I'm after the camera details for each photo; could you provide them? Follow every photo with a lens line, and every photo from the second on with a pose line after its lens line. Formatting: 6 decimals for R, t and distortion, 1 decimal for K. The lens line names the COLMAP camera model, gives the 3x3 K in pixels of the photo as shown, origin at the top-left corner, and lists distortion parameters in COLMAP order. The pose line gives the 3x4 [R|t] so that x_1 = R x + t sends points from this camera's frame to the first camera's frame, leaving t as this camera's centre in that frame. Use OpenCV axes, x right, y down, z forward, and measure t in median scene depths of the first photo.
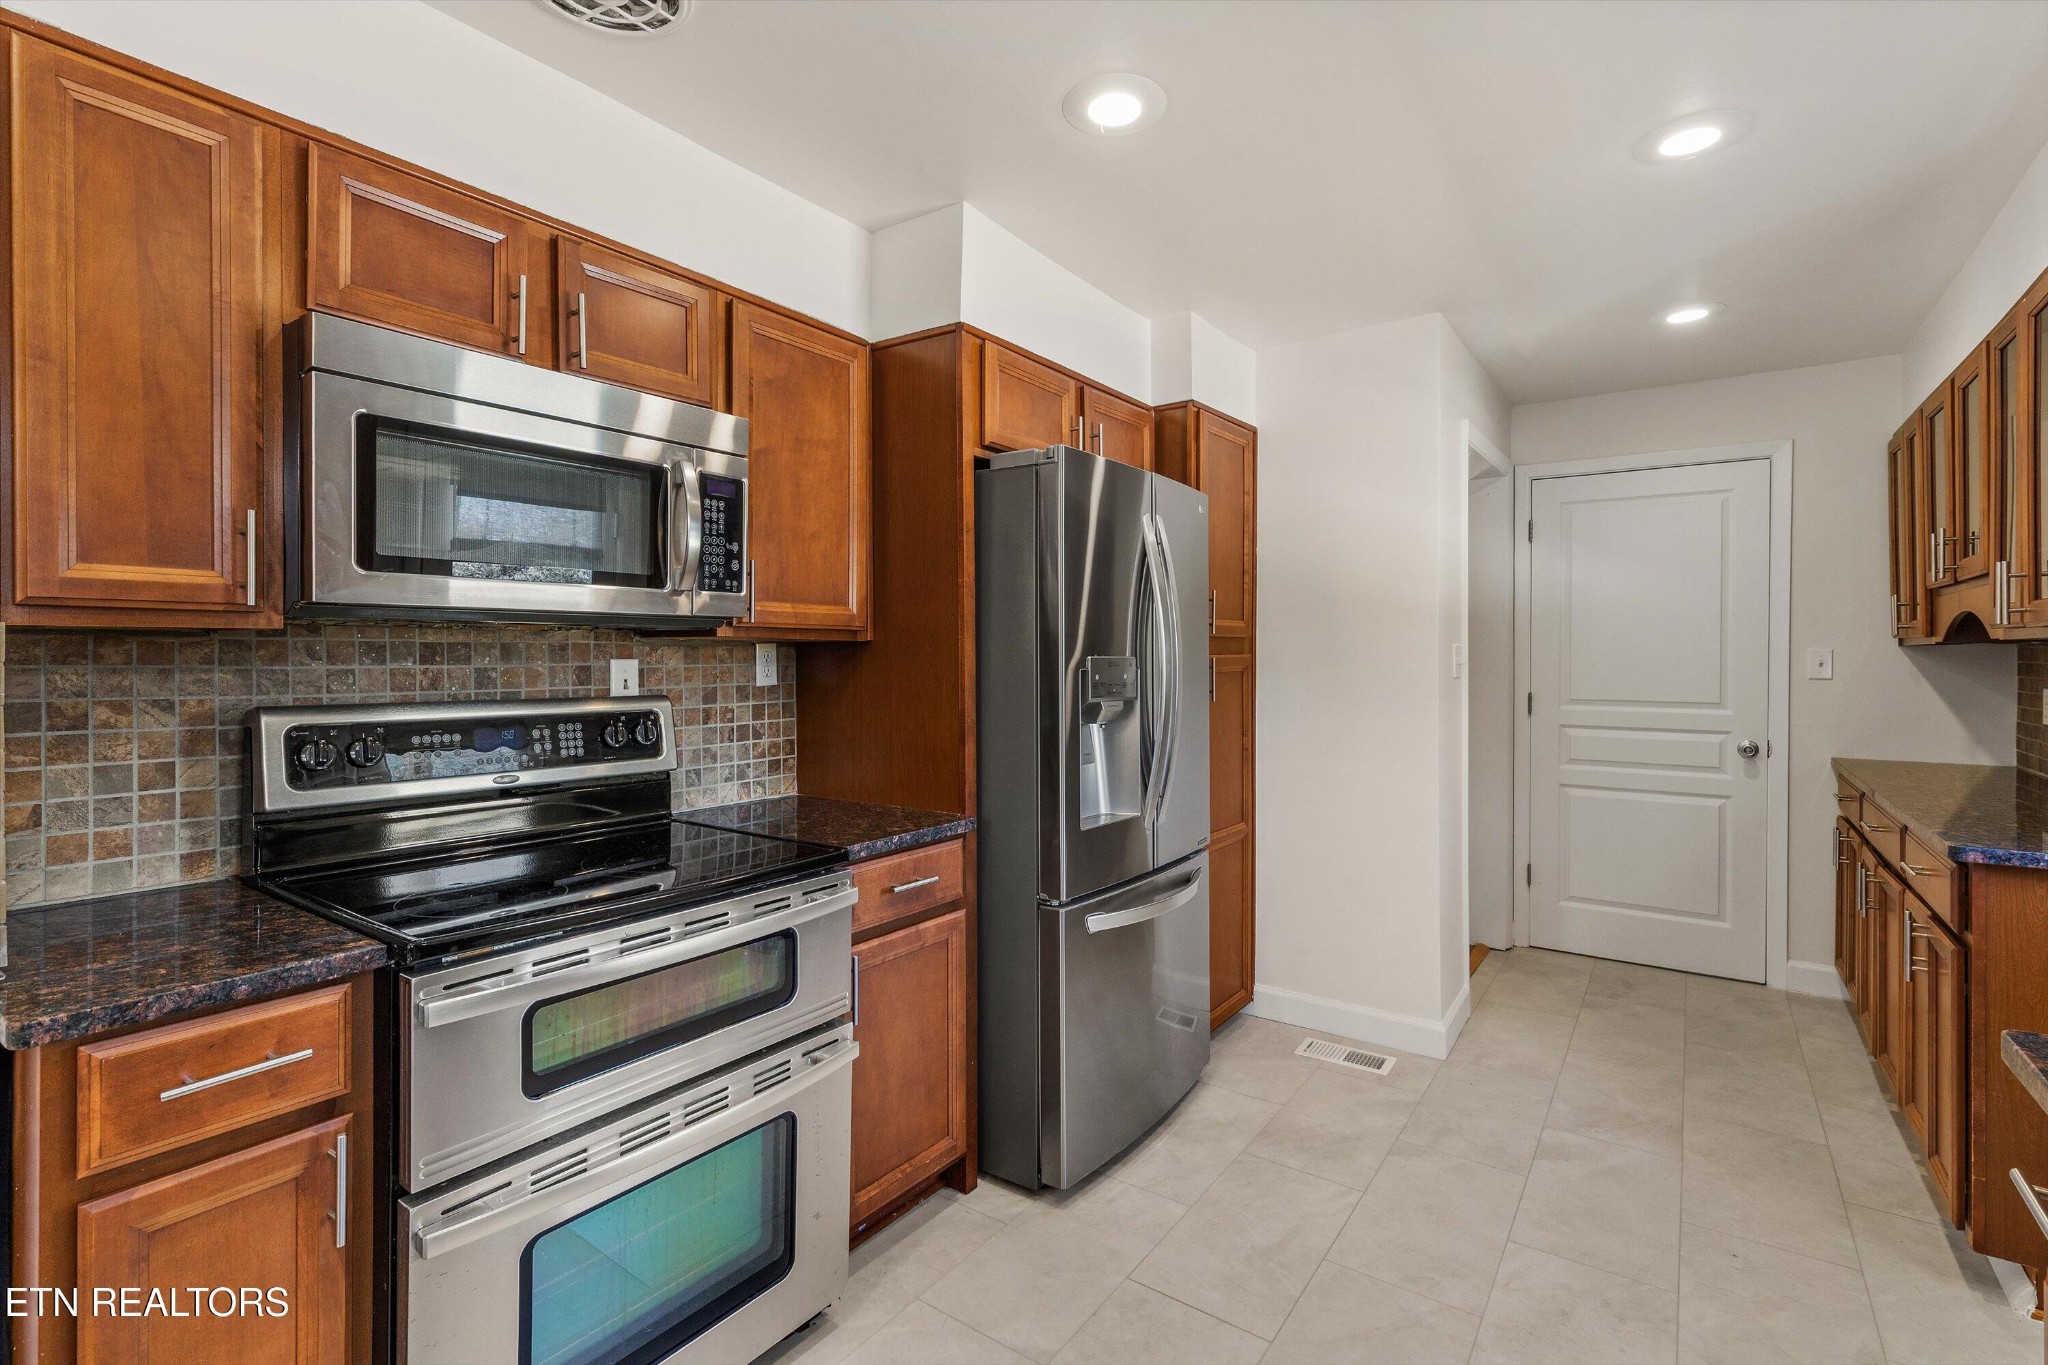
lens RADIAL K [[932.4, 0, 1014.6], [0, 932.4, 663.4], [0, 0, 1]] dist [0.001323, 0.000167]
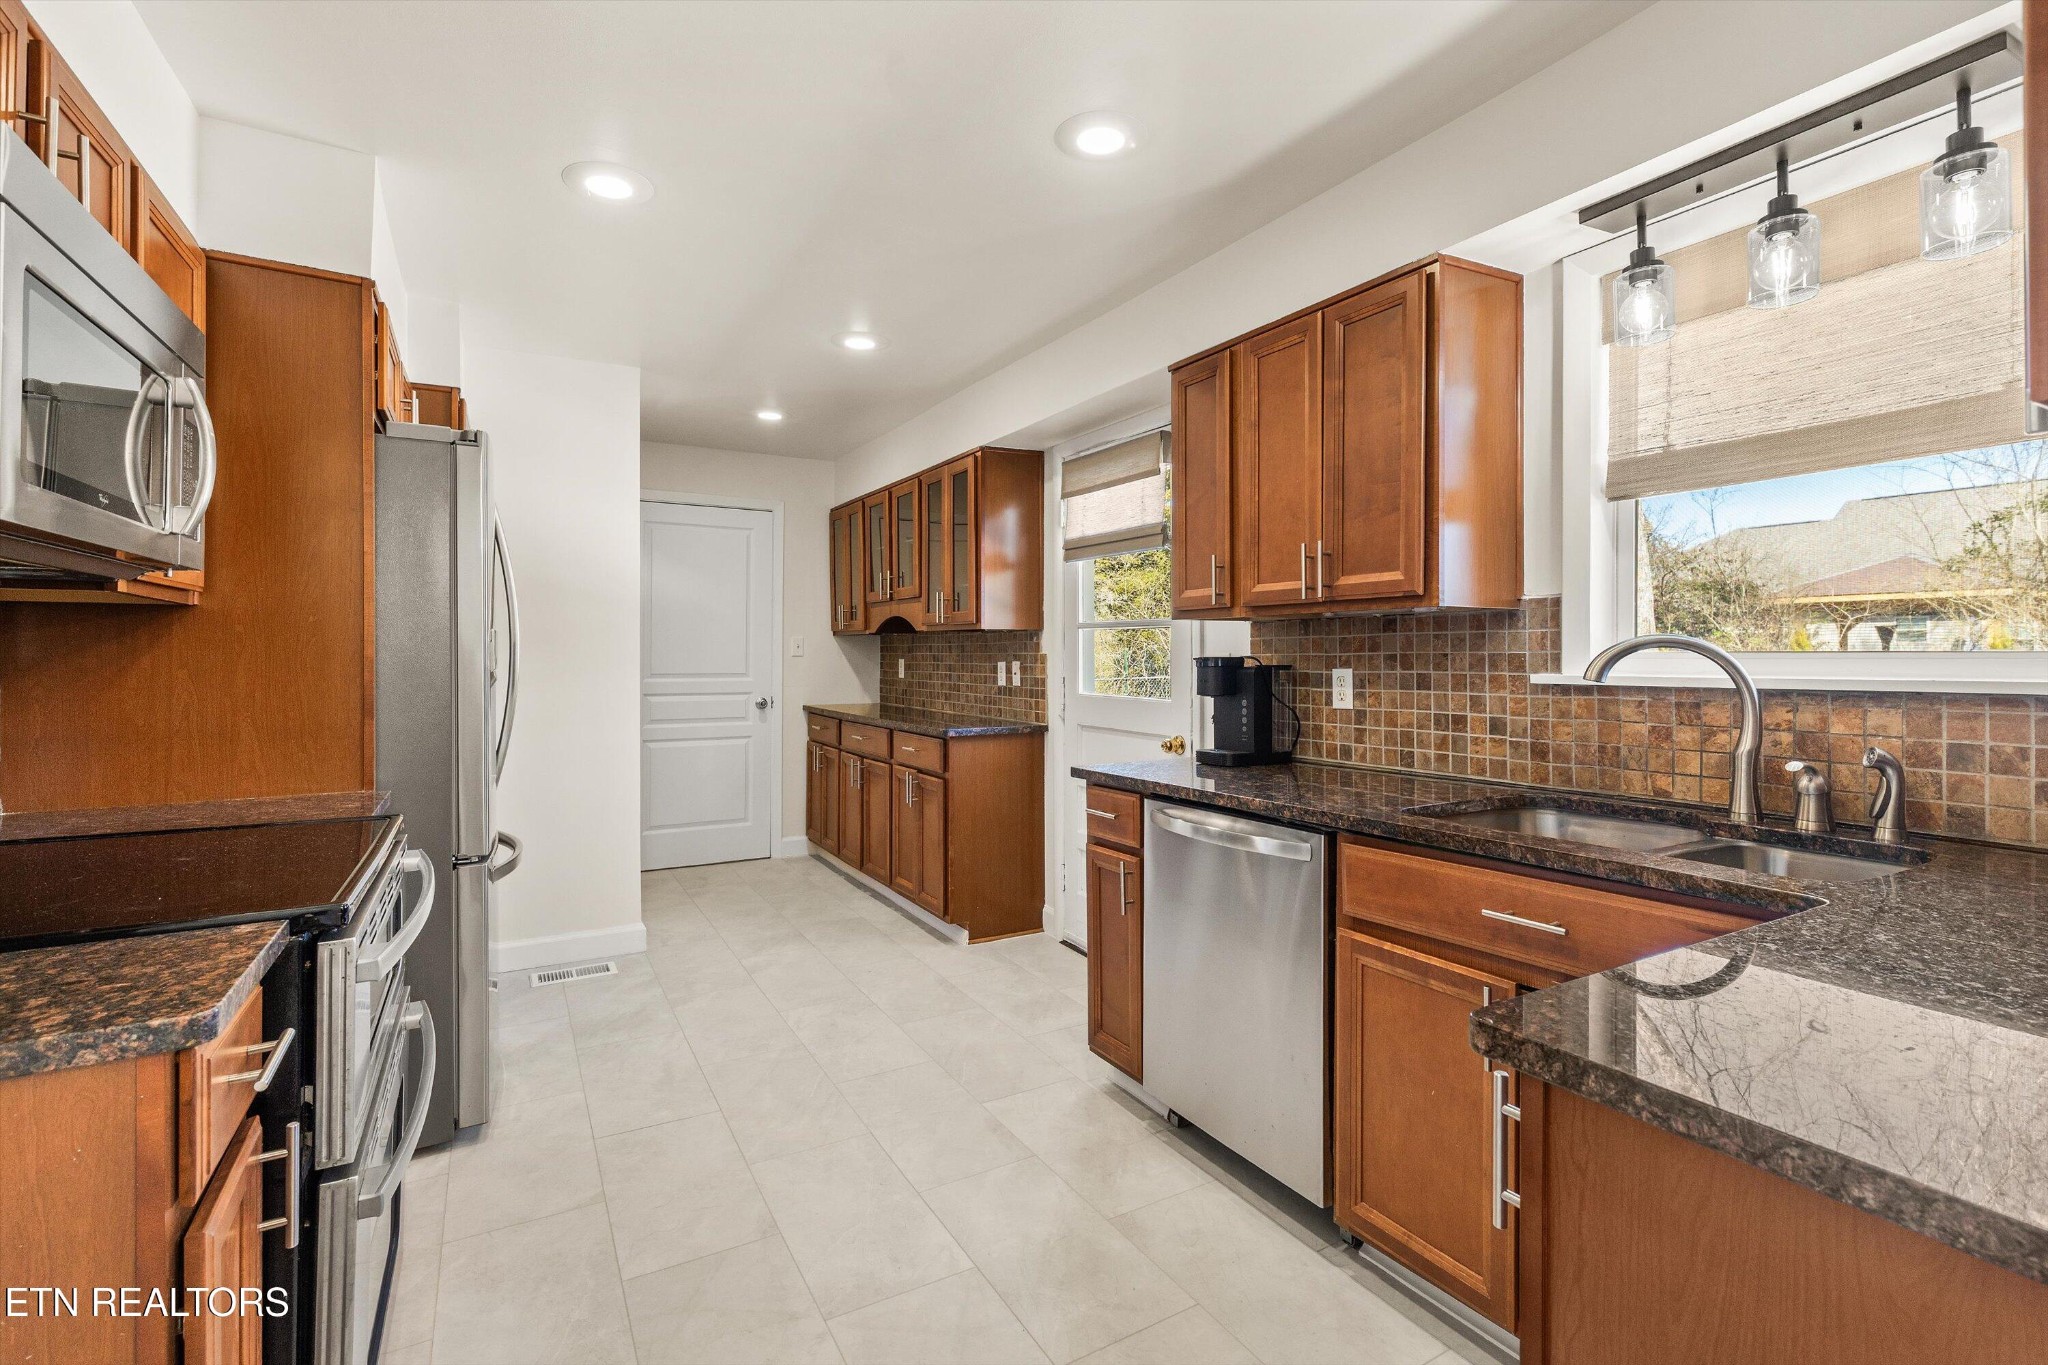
lens RADIAL K [[932.4, 0, 1014.6], [0, 932.4, 663.4], [0, 0, 1]] dist [0.001323, 0.000167]
pose [[0.428645, -0.011630, 0.903398, -0.479274], [0.005025, 0.999932, 0.010489, 0.017538], [-0.903459, 0.000043, 0.428674, -0.011689]]
